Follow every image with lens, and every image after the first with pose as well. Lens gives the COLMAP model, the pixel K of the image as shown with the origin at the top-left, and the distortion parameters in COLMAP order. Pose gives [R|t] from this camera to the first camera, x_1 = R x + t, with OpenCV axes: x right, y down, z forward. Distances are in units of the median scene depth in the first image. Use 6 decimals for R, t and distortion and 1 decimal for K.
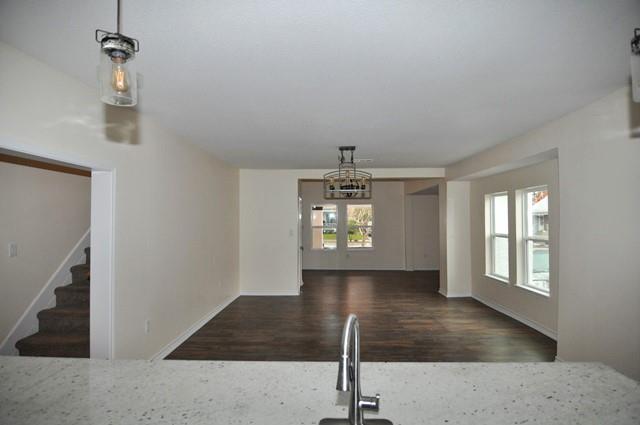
lens RADIAL K [[352.3, 0, 320.0], [0, 352.3, 212.5], [0, 0, 1]] dist [-0.018961, -0.002966]
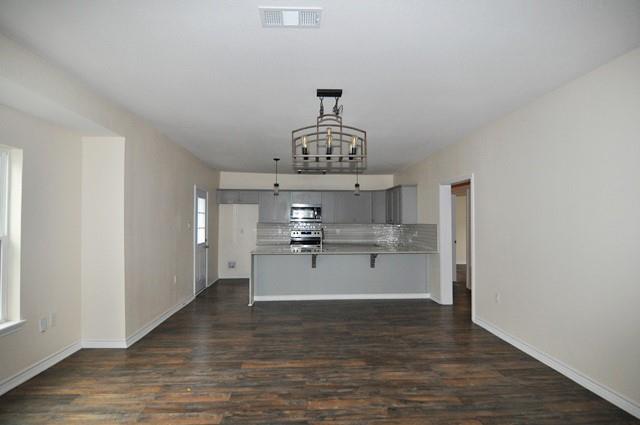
lens RADIAL K [[352.3, 0, 320.0], [0, 352.3, 212.5], [0, 0, 1]] dist [-0.018961, -0.002966]
pose [[-0.996443, 0.001767, -0.084246, 0.158547], [0.005009, 0.999254, -0.038285, 0.067318], [0.084116, -0.038571, -0.995709, 1.732652]]
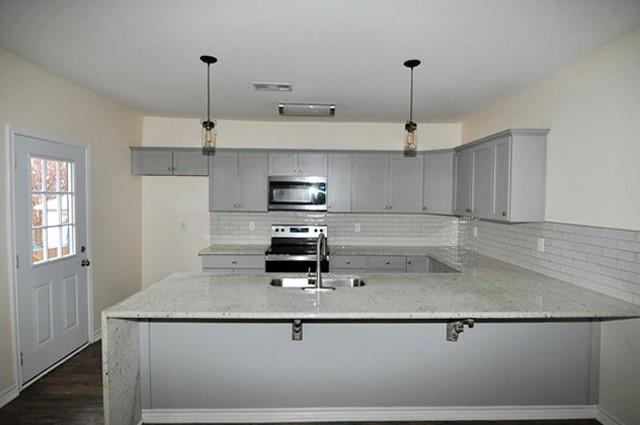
lens RADIAL K [[352.3, 0, 320.0], [0, 352.3, 212.5], [0, 0, 1]] dist [-0.018961, -0.002966]
pose [[-0.999051, -0.003012, -0.043449, 0.091981], [-0.004052, 0.999707, 0.023864, 0.042036], [0.043364, 0.024017, -0.998771, 1.172625]]
